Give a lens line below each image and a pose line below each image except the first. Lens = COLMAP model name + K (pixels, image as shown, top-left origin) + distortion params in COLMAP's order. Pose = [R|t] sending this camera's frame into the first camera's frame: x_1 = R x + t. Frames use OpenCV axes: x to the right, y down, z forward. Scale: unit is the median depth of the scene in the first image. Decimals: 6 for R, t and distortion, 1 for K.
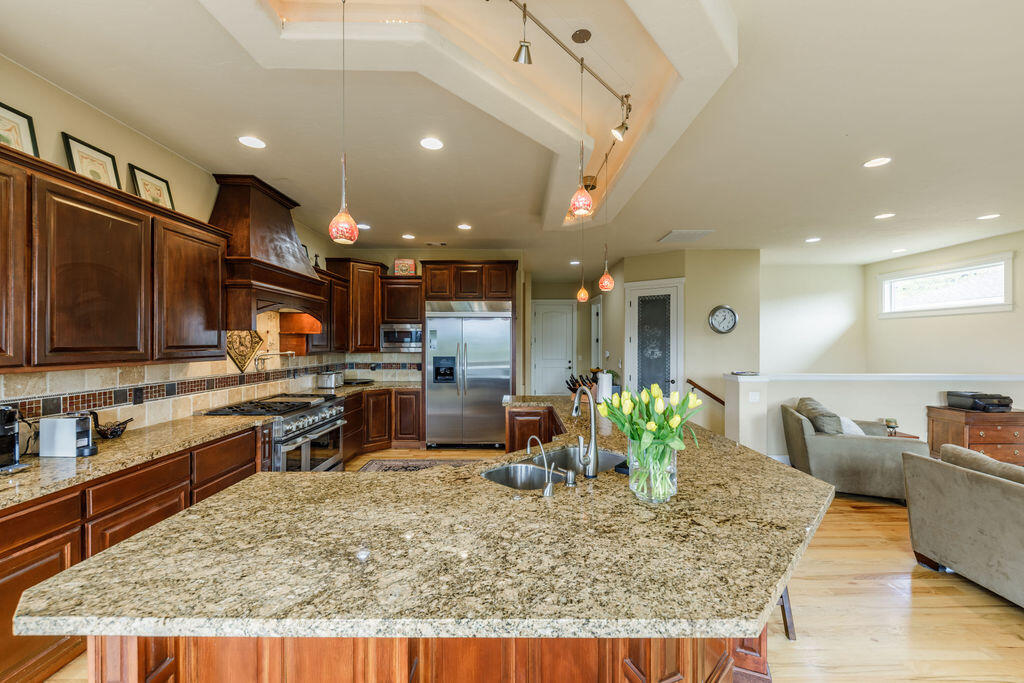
lens RADIAL K [[392.2, 0, 515.1], [0, 392.2, 345.3], [0, 0, 1]] dist [-0.003613, -0.000329]
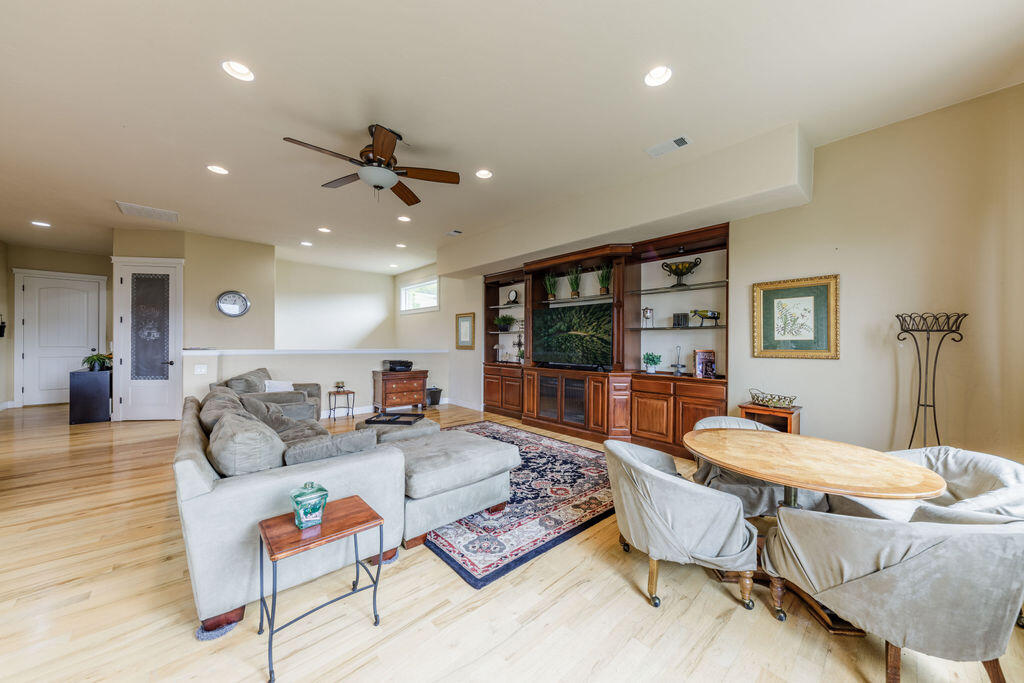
lens RADIAL K [[354.3, 0, 512.5], [0, 354.3, 344.3], [0, 0, 1]] dist [0.006286, 0.000183]
pose [[0.740847, 0.001690, 0.671672, 0.498794], [-0.002037, 0.999998, -0.000270, 0.050327], [-0.671671, -0.001168, 0.740849, -0.284581]]
